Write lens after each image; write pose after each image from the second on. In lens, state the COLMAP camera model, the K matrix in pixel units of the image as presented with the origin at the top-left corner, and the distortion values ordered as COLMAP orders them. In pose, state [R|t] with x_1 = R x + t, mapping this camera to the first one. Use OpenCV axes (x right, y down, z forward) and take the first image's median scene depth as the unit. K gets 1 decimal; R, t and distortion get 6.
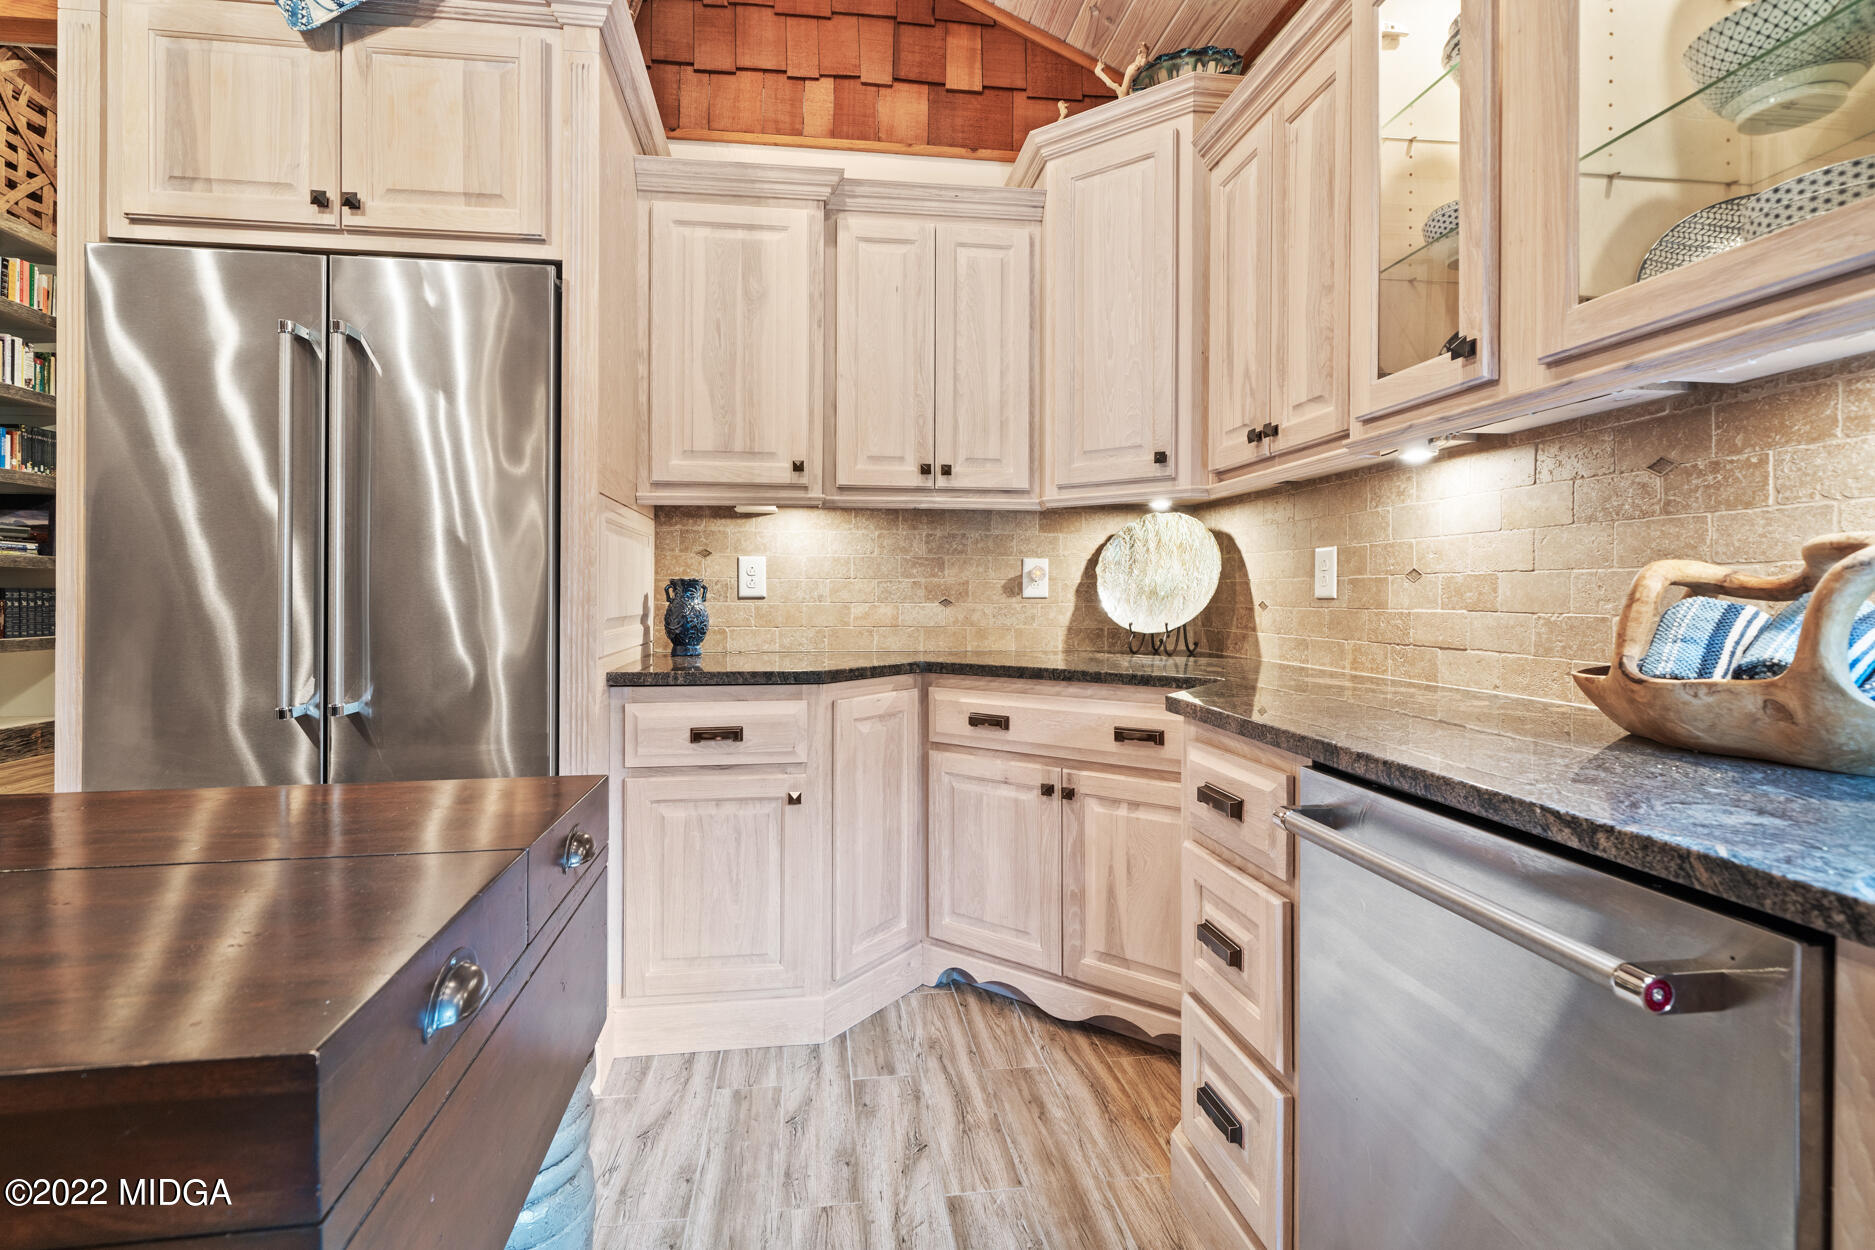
lens RADIAL K [[848.7, 0, 915.9], [0, 848.7, 589.8], [0, 0, 1]] dist [-0.000587, 0.000026]
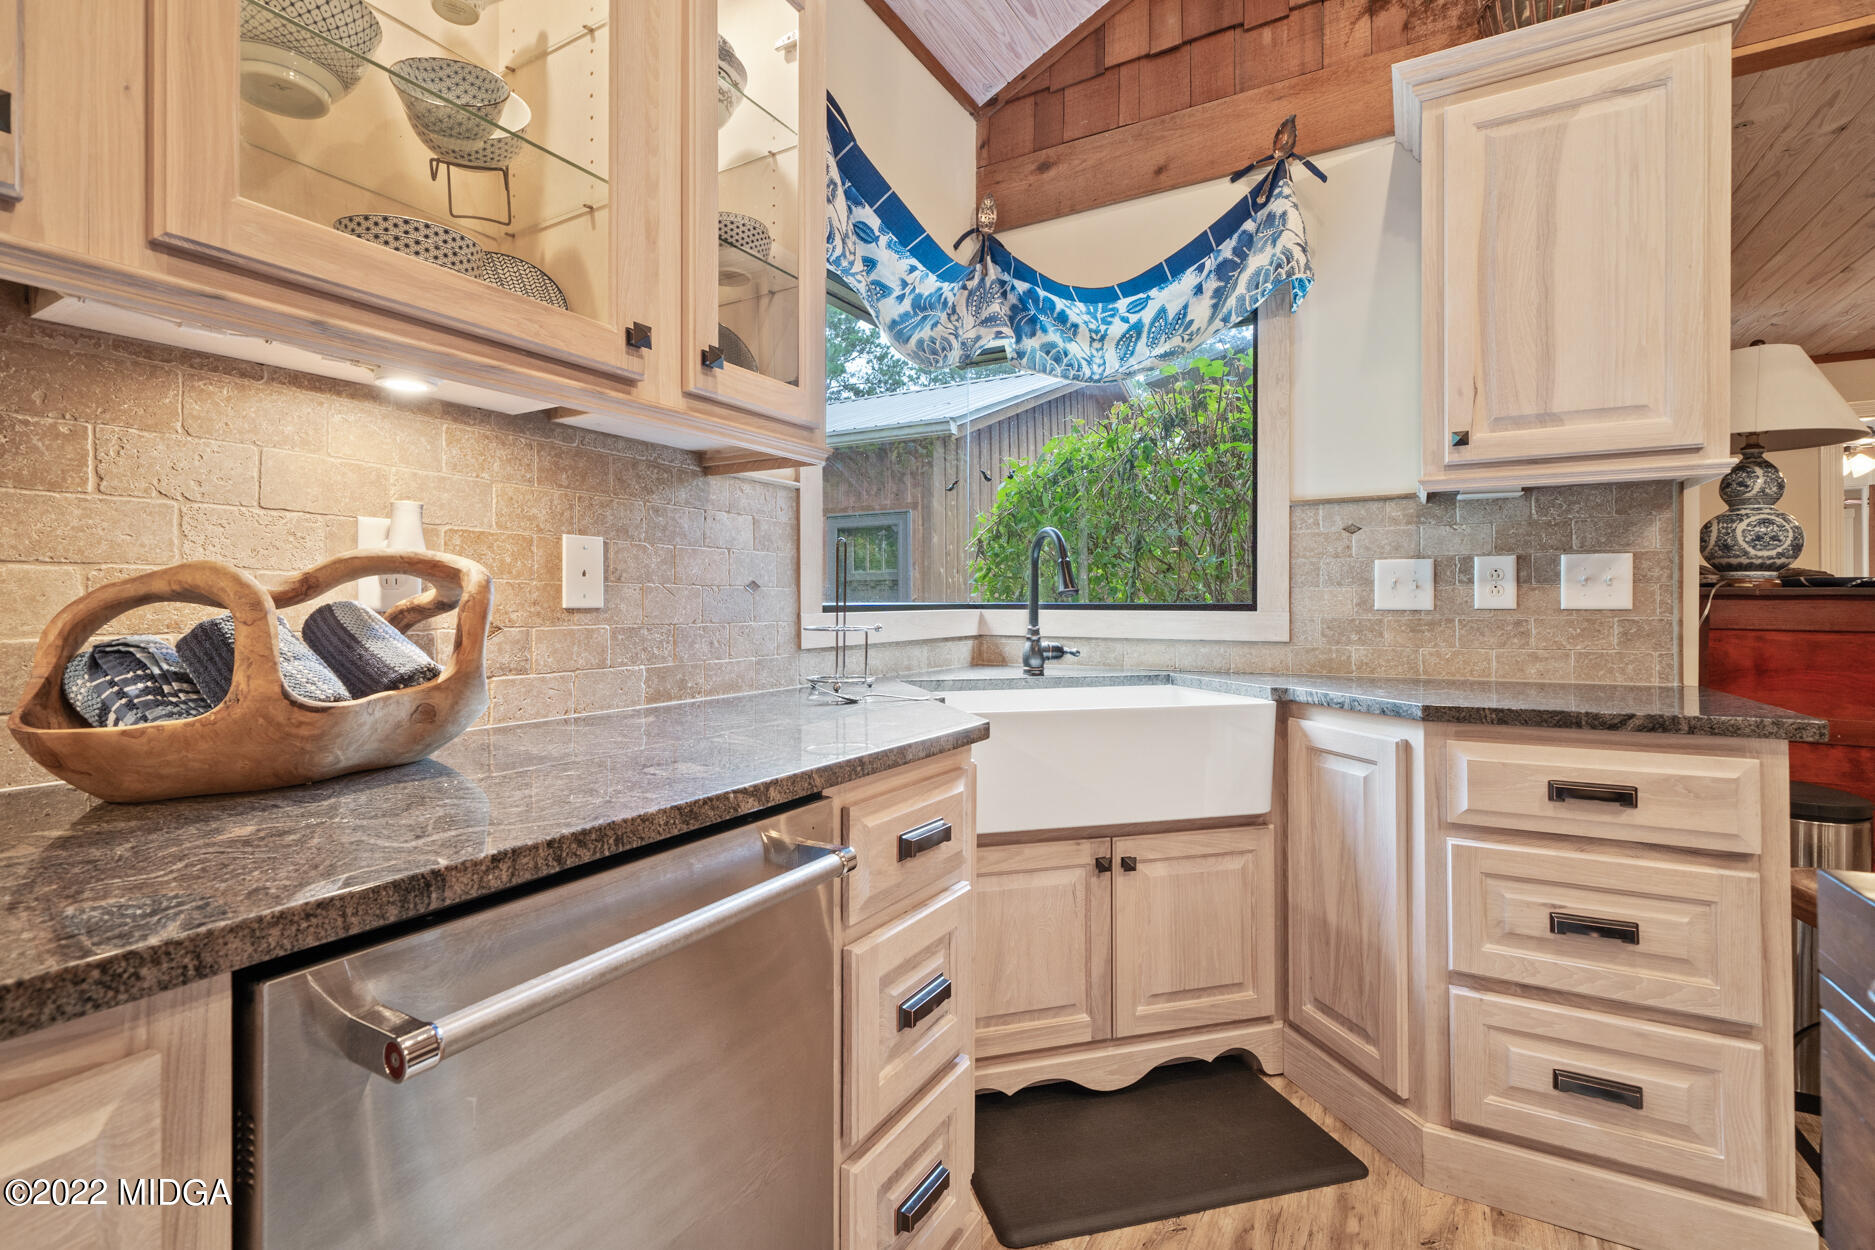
lens RADIAL K [[848.7, 0, 933.4], [0, 848.7, 613.2], [0, 0, 1]] dist [-0.000587, 0.000026]
pose [[-0.796001, -0.010636, 0.605201, -0.116704], [-0.004192, 0.999918, 0.012060, 0.001083], [-0.605280, 0.007062, -0.795981, 1.233190]]
